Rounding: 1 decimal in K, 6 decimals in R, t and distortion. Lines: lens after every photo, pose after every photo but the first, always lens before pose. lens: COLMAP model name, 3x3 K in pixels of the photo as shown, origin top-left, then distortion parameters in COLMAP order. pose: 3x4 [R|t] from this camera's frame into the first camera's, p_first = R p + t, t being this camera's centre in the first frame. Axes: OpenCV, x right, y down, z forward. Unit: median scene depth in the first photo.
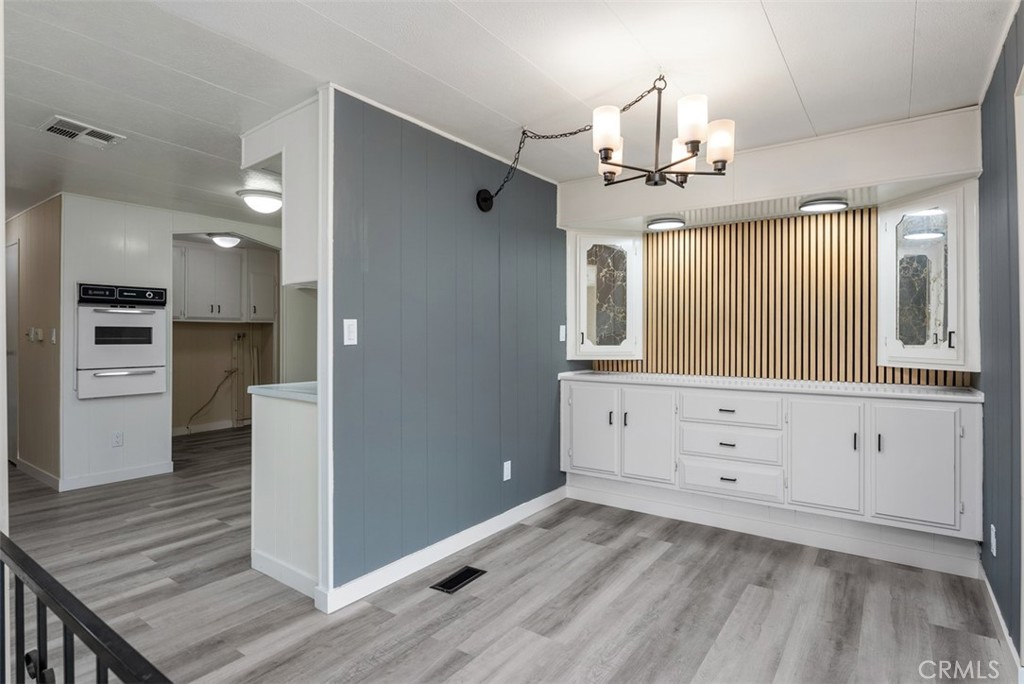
lens RADIAL K [[533.8, 0, 519.5], [0, 533.8, 330.8], [0, 0, 1]] dist [-0.003766, -0.001480]
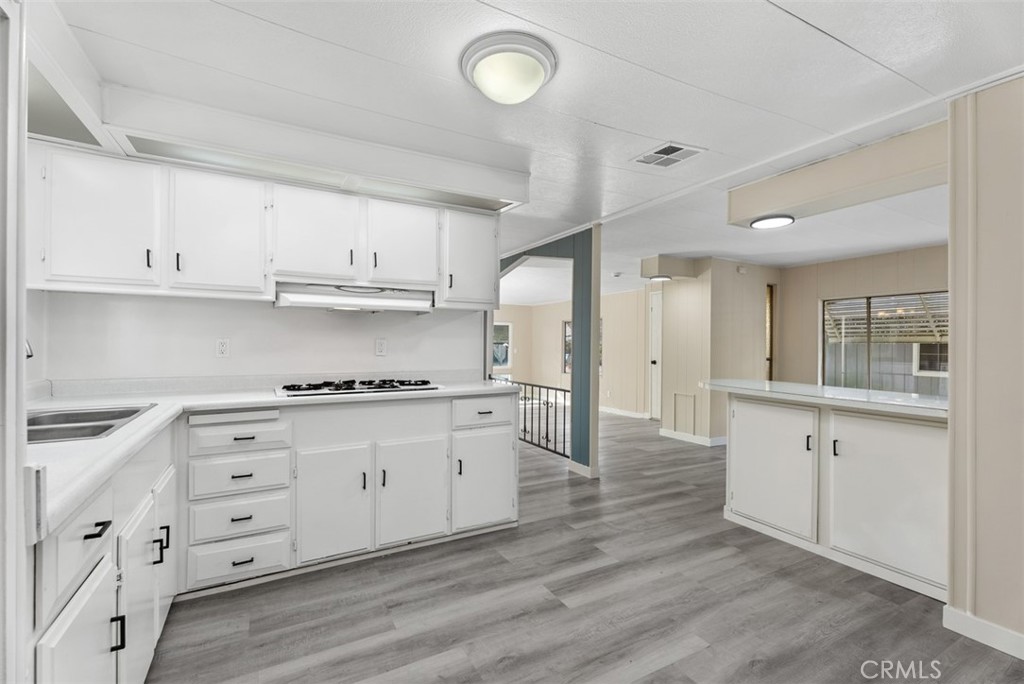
lens RADIAL K [[449.9, 0, 515.1], [0, 449.9, 343.8], [0, 0, 1]] dist [0.001306, 0.000299]
pose [[-0.900598, -0.005035, 0.434624, -0.777655], [-0.009367, 0.999926, -0.007825, 0.012175], [-0.434552, -0.011118, -0.900578, 1.599422]]
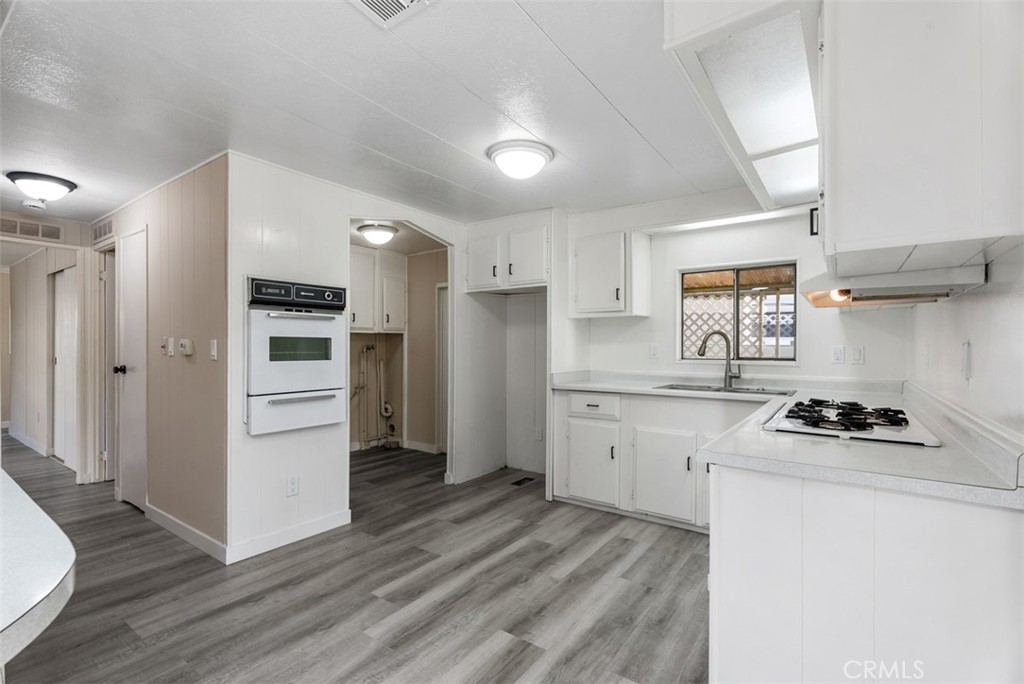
lens RADIAL K [[466.1, 0, 511.4], [0, 466.1, 345.4], [0, 0, 1]] dist [0.016570, -0.007767]
pose [[0.999987, 0.001307, -0.004937, -0.567608], [-0.001275, 0.999978, 0.006509, -0.000971], [0.004946, -0.006502, 0.999967, 0.435142]]
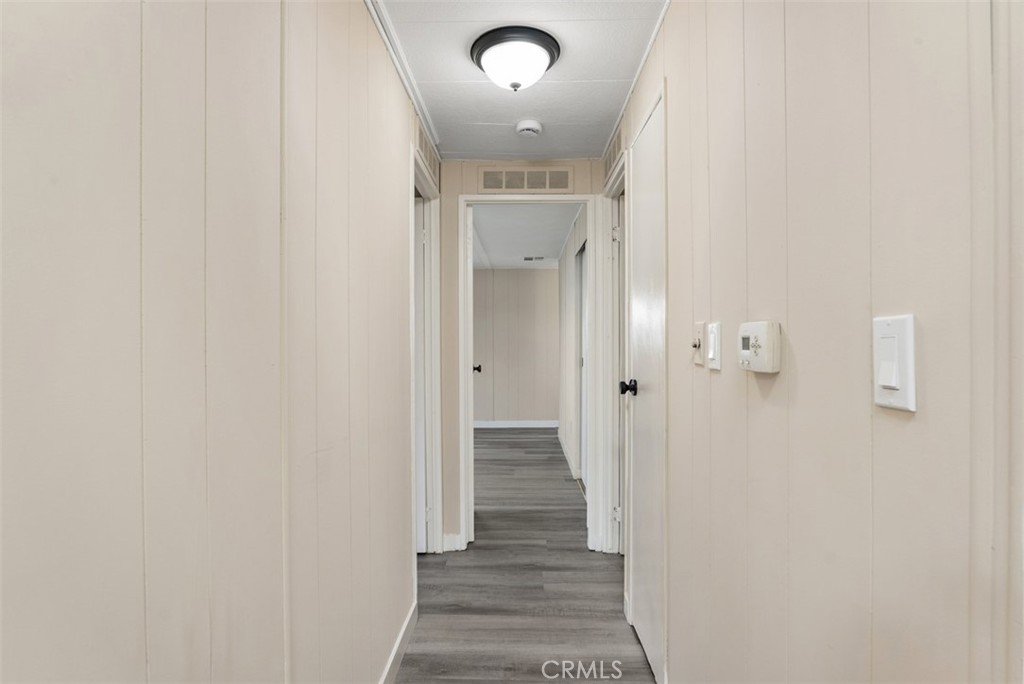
lens RADIAL K [[544.6, 0, 512.0], [0, 544.6, 342.0], [0, 0, 1]] dist [-0.019551, -0.000013]
pose [[0.568573, -0.000366, -0.822632, -0.996403], [0.003013, 0.999994, 0.001637, 0.004598], [0.822627, -0.003409, 0.568571, 1.003743]]
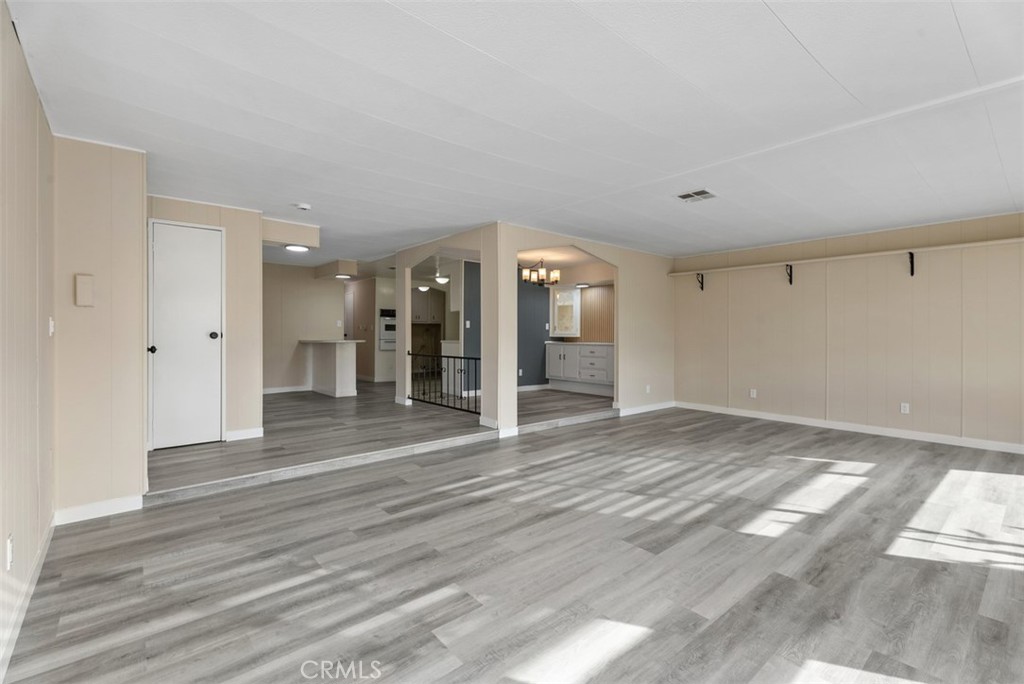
lens RADIAL K [[459.4, 0, 516.0], [0, 459.4, 333.8], [0, 0, 1]] dist [0.000815, -0.000322]
pose [[0.970485, 0.002492, -0.241149, 0.560526], [-0.002233, 0.999997, 0.001348, 0.044558], [0.241151, -0.000770, 0.970487, -1.457388]]
